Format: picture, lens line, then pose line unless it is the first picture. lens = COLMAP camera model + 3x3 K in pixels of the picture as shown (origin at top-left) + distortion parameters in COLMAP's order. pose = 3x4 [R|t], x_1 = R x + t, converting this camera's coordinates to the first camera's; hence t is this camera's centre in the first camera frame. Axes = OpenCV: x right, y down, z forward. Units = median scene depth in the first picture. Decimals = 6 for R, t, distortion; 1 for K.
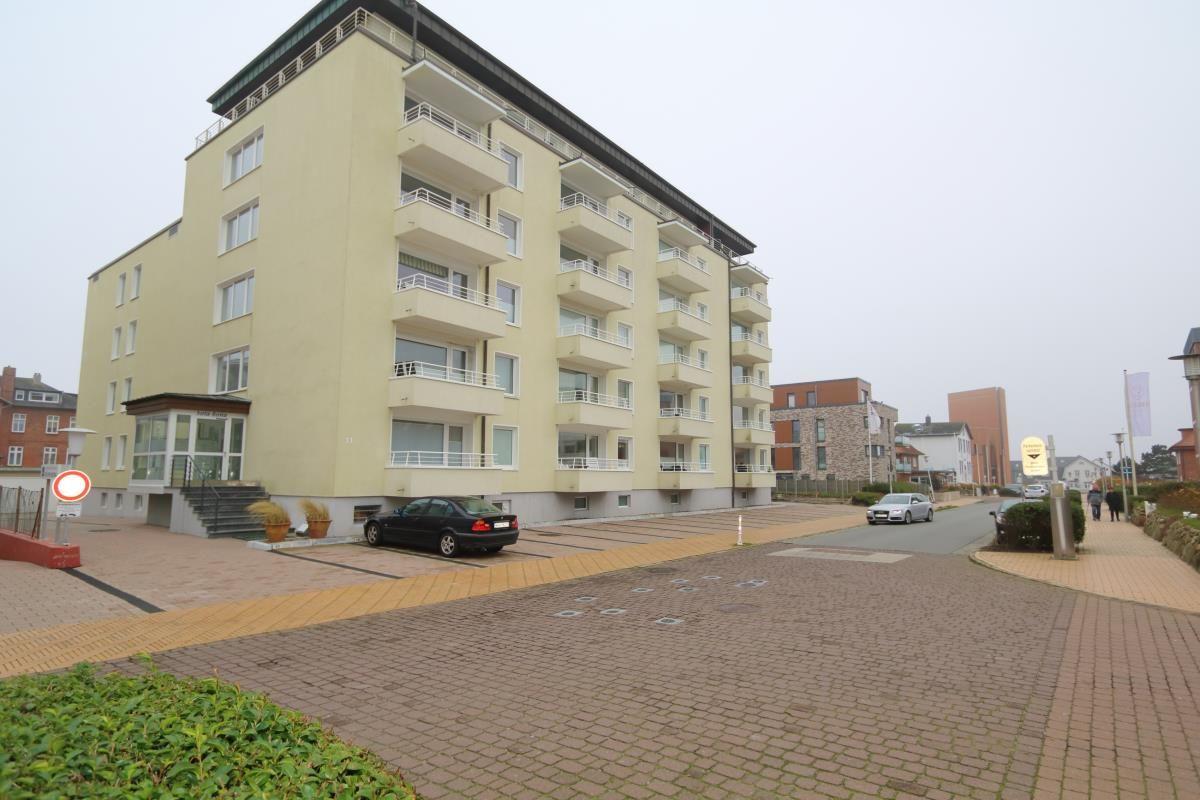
lens RADIAL K [[697.5, 0, 600.0], [0, 697.5, 400.0], [0, 0, 1]] dist [0.003230, 0.000230]
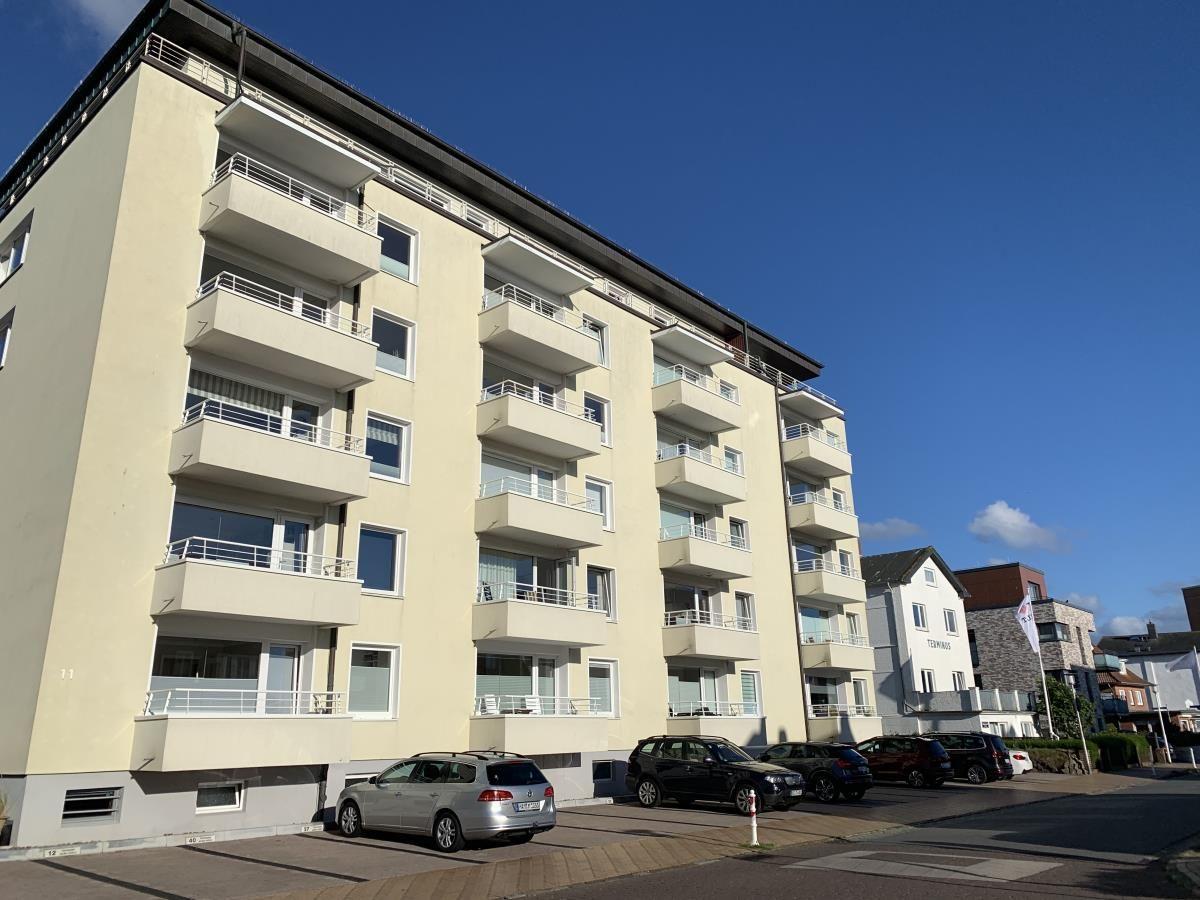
lens RADIAL K [[868.9, 0, 597.6], [0, 868.9, 443.7], [0, 0, 1]] dist [0.022693, -0.002486]
pose [[0.991121, -0.049572, -0.123375, 0.143763], [0.024216, 0.979680, -0.199098, 0.020077], [0.130737, 0.194342, 0.972182, 0.221333]]
